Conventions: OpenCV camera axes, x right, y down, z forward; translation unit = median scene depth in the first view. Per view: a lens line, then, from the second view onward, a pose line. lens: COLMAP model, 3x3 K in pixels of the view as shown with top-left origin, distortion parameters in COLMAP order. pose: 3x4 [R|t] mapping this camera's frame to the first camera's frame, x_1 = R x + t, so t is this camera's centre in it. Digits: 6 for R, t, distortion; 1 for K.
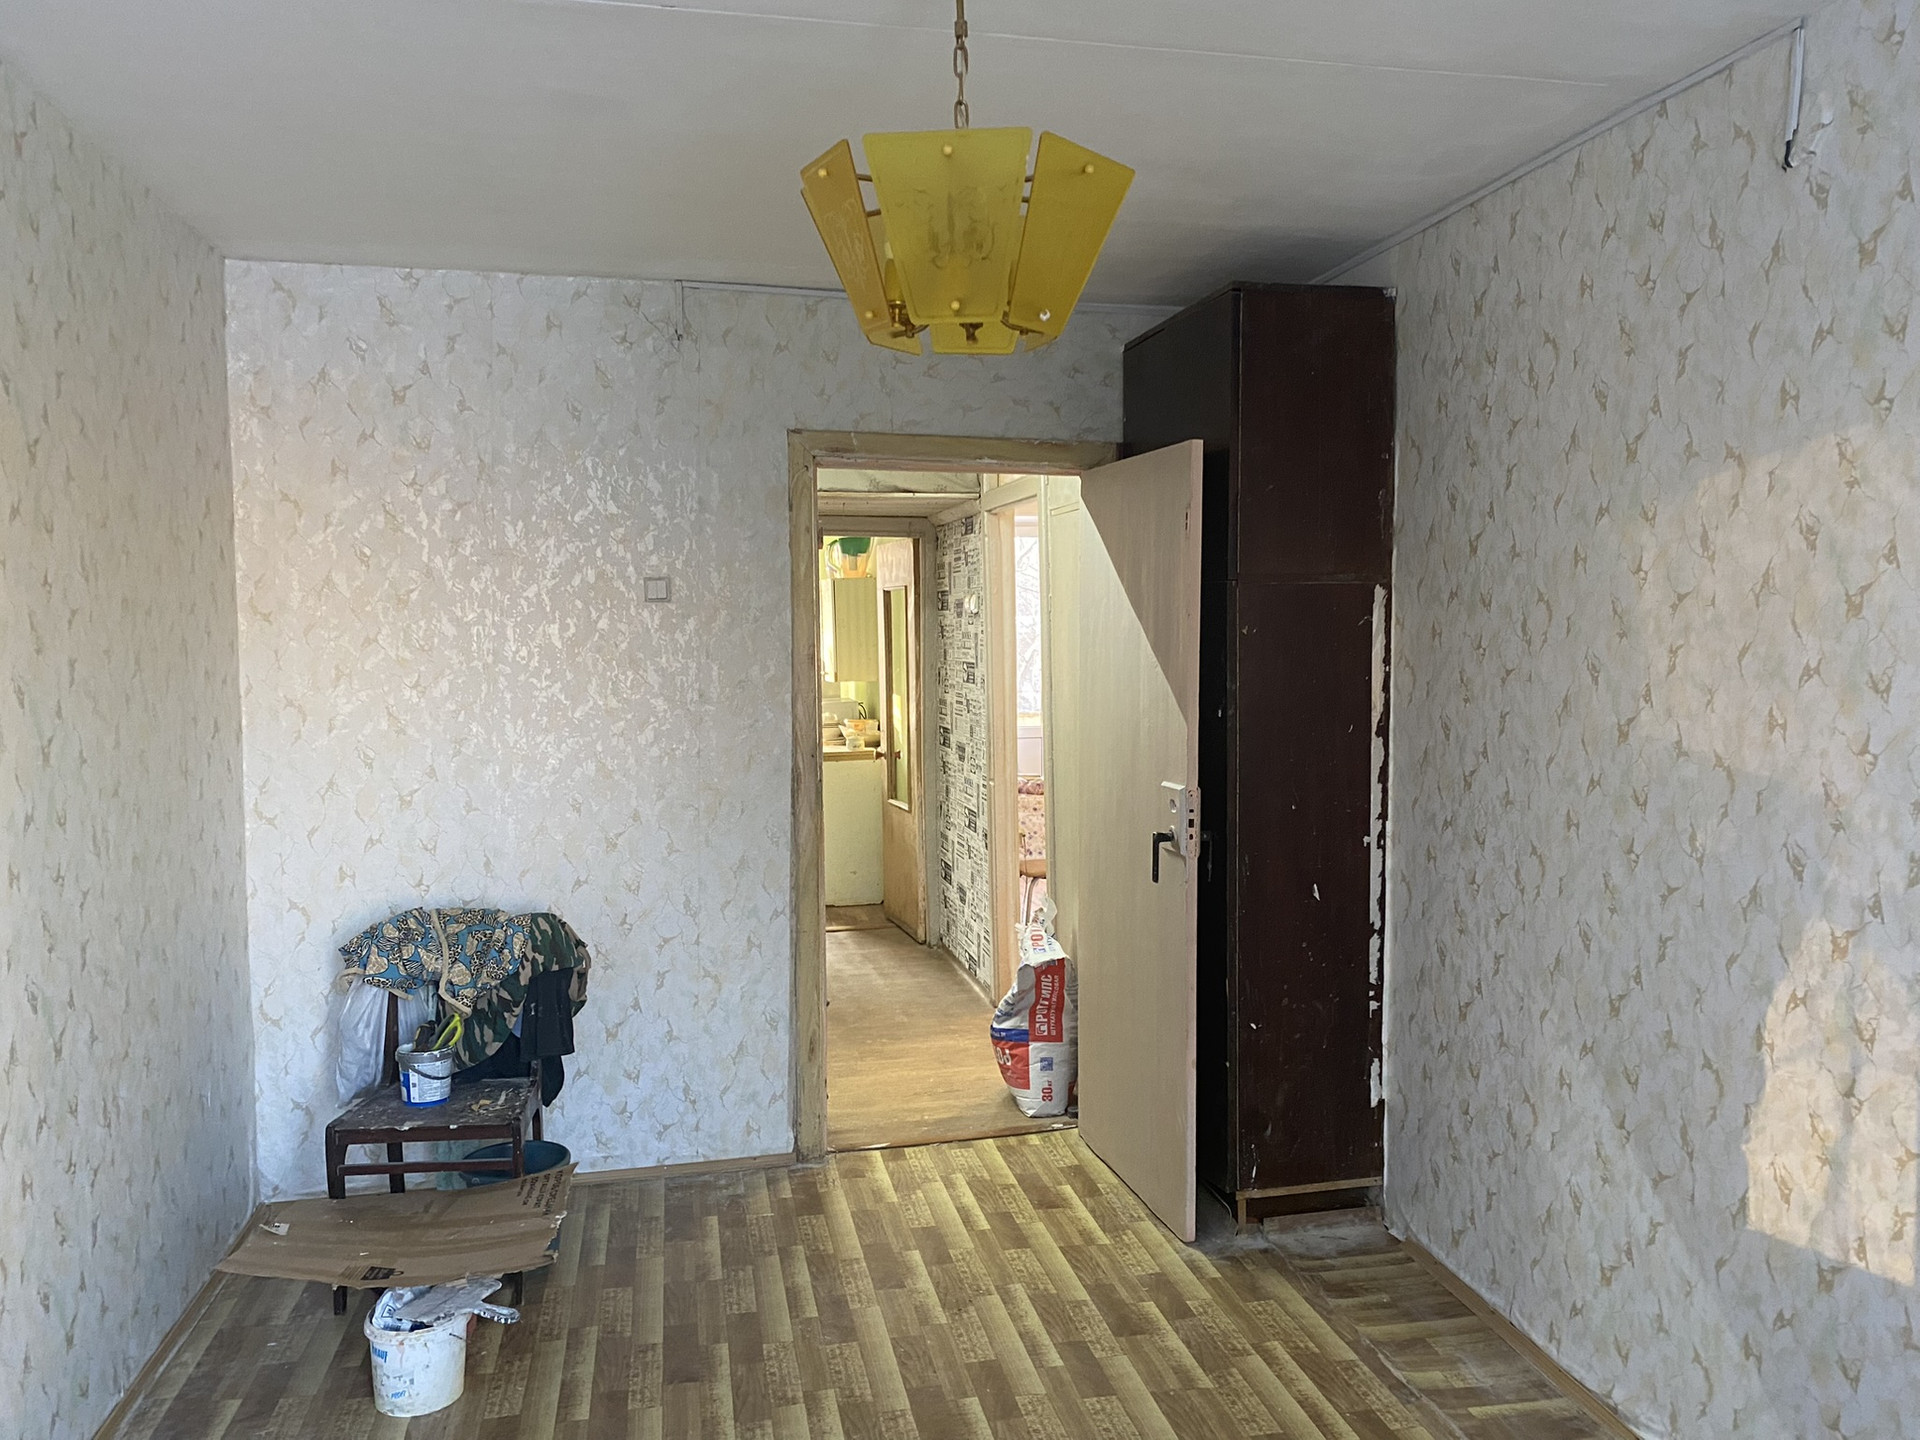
lens RADIAL K [[1442.9, 0, 960.8], [0, 1442.9, 721.6], [0, 0, 1]] dist [0.008107, 0.001610]
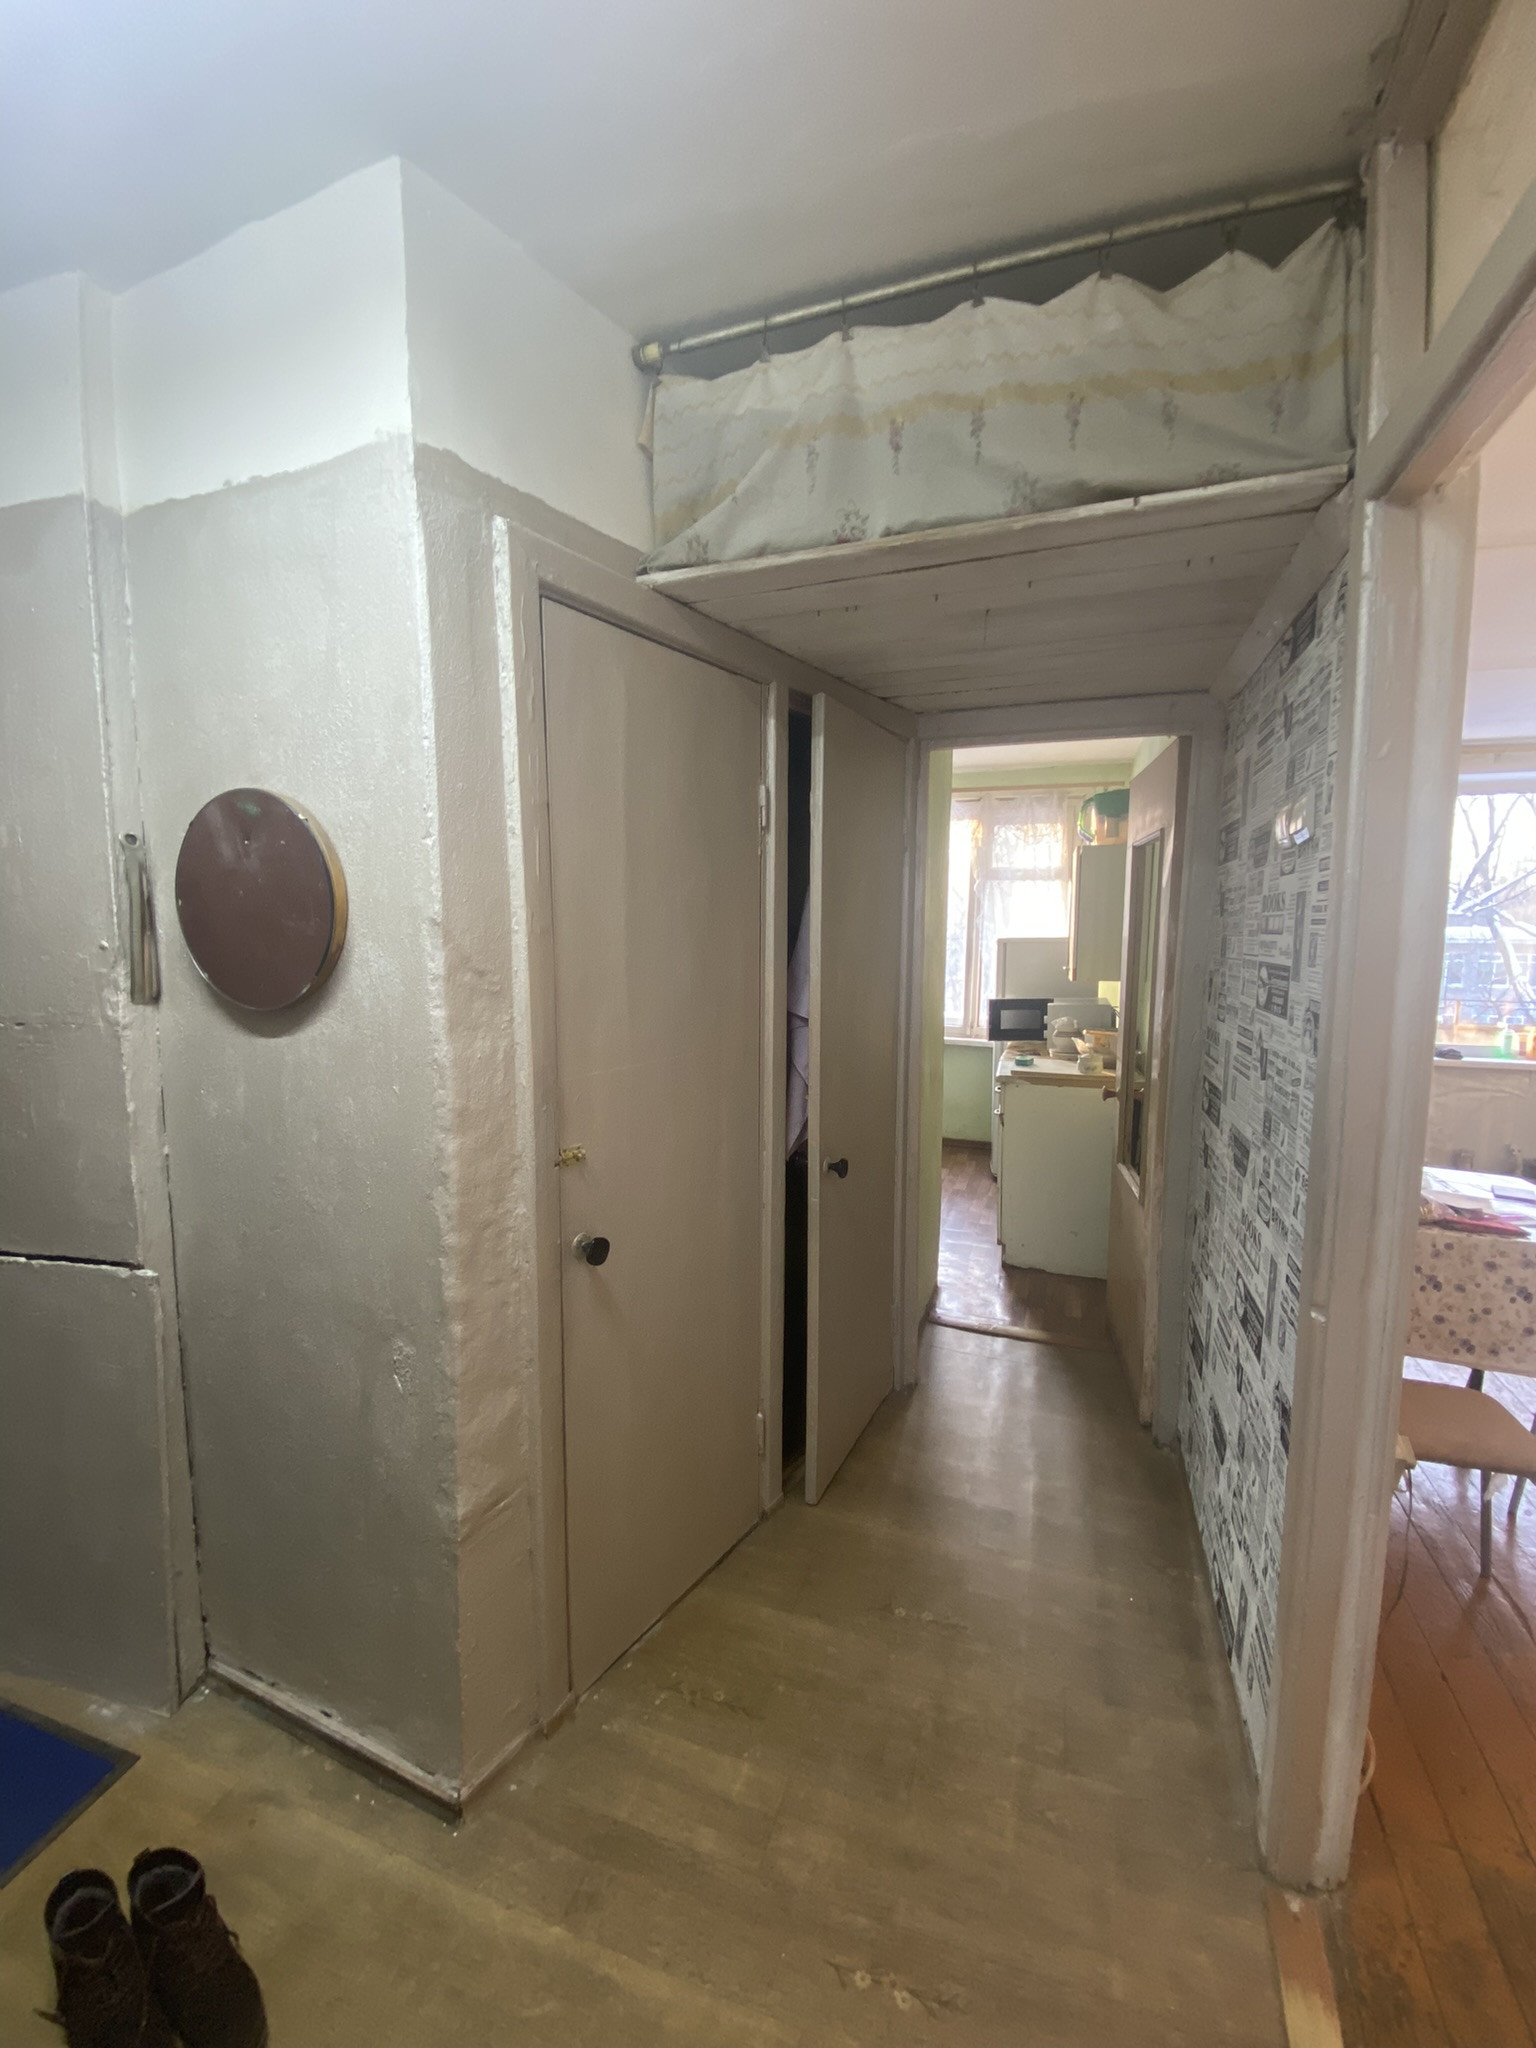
lens RADIAL K [[836.3, 0, 758.6], [0, 836.3, 1015.7], [0, 0, 1]] dist [-0.003412, -0.000245]
pose [[0.849827, 0.073926, -0.521851, 0.005643], [-0.050864, 0.996996, 0.058404, -0.031746], [0.524601, -0.023090, 0.851035, 0.682908]]
